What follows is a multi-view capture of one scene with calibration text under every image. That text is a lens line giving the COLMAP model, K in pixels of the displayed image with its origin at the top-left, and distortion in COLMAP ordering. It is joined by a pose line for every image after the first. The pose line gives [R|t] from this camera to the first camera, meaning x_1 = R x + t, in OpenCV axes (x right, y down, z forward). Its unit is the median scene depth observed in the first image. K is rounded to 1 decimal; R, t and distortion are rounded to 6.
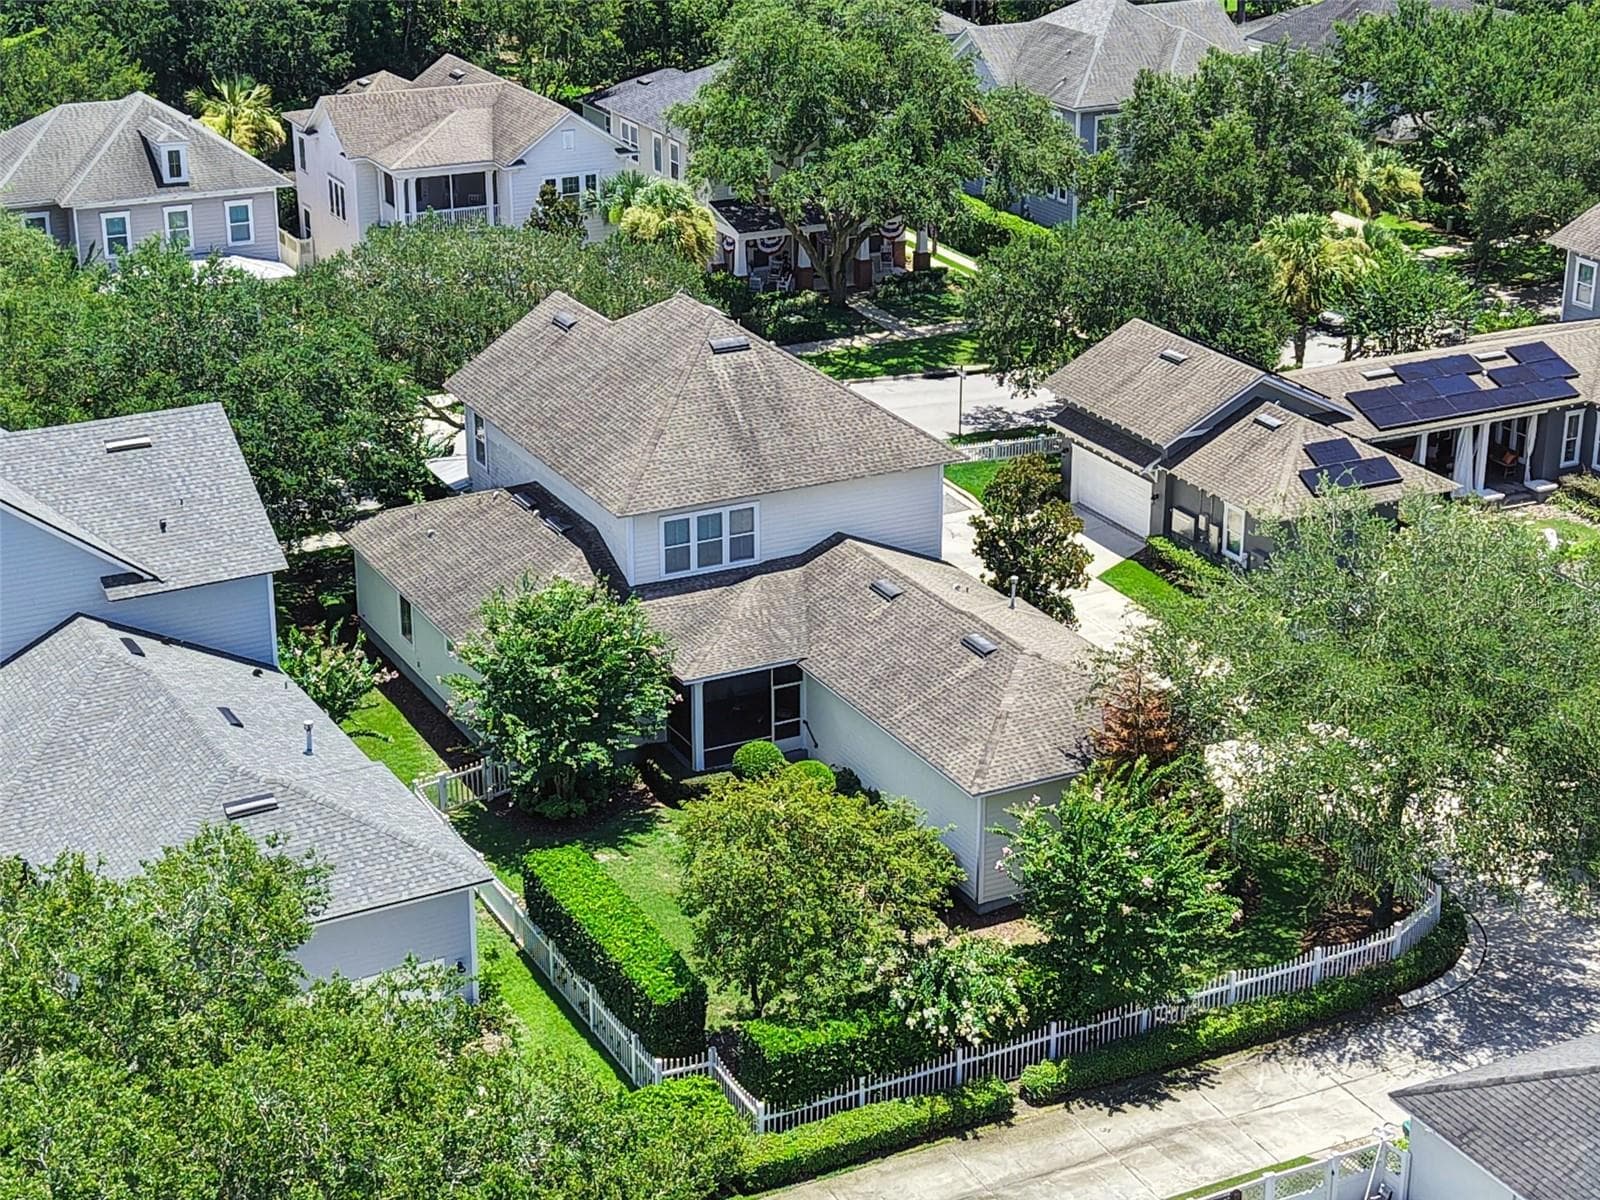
lens RADIAL K [[2658.2, 0, 800.9], [0, 2658.2, 605.0], [0, 0, 1]] dist [0.148394, 0.000000]
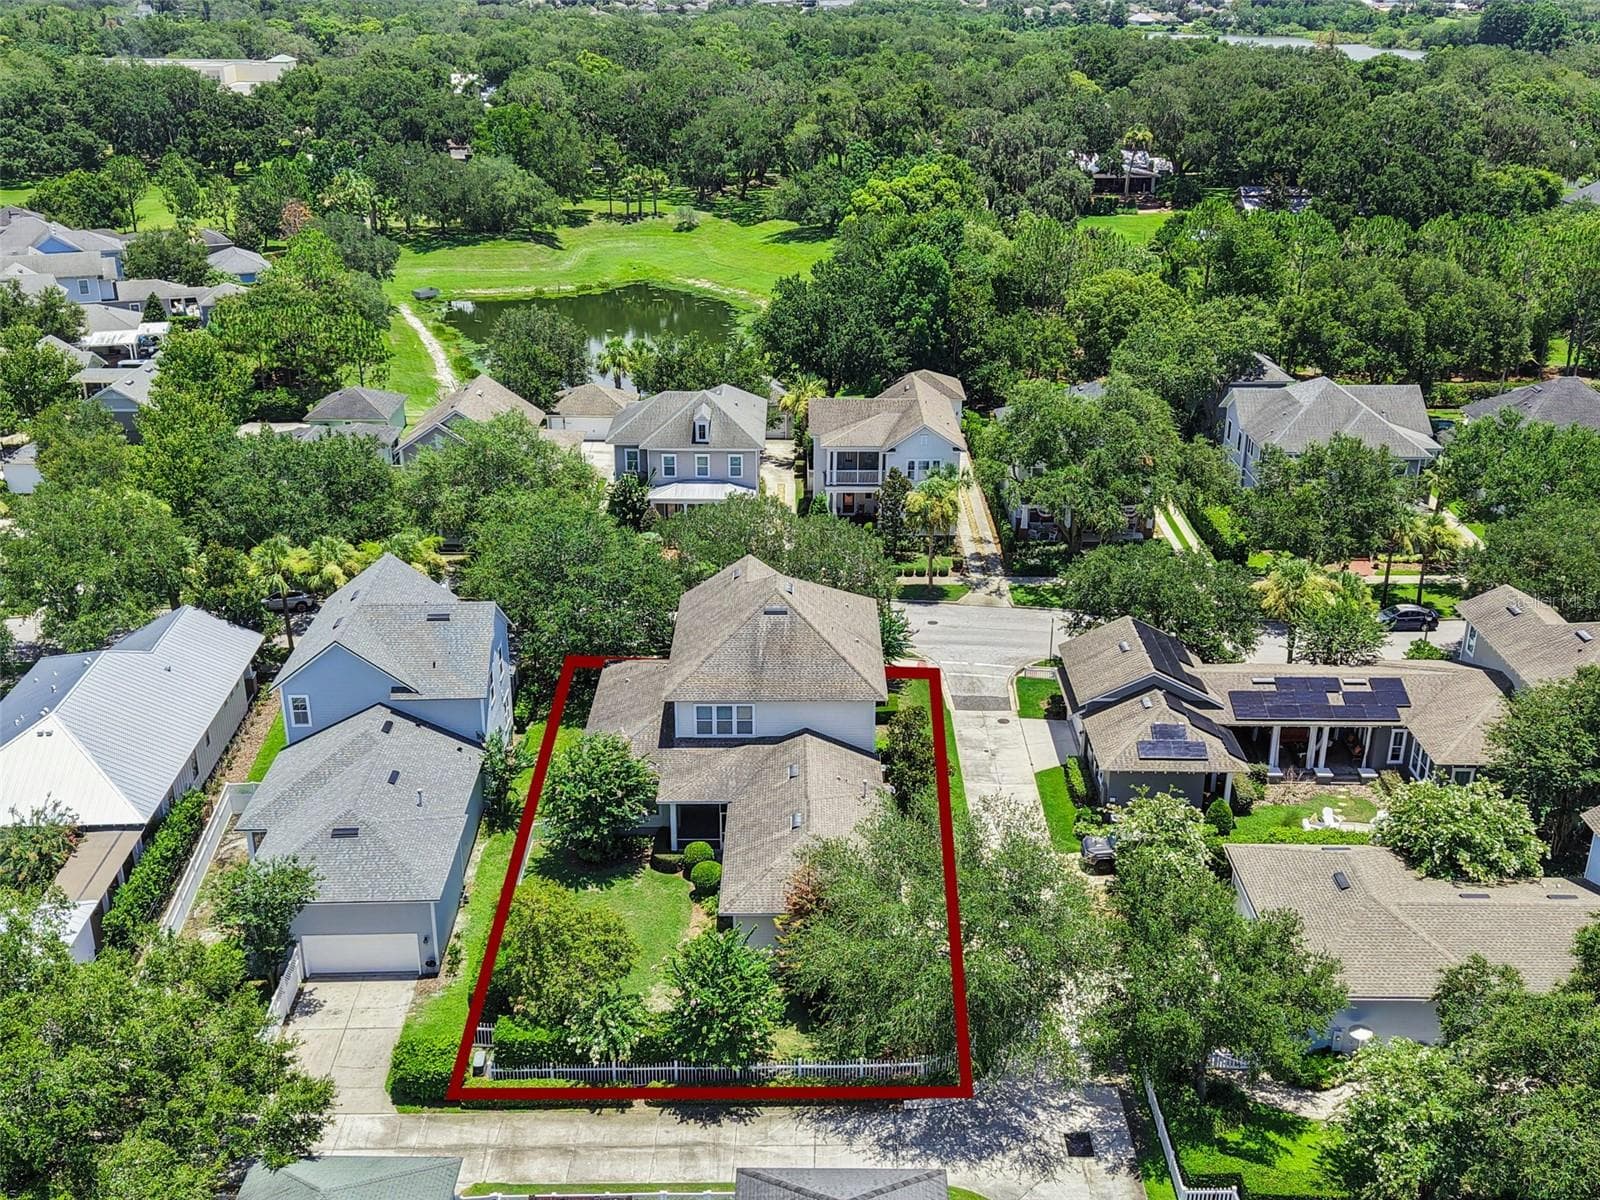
lens RADIAL K [[1540.5, 0, 799.1], [0, 1540.5, 594.4], [0, 0, 1]] dist [0.049128, 0.000000]
pose [[0.889060, 0.174965, -0.423037, 0.378727], [-0.170290, 0.984167, 0.049162, -0.146048], [0.424941, 0.028331, 0.904778, 0.071222]]
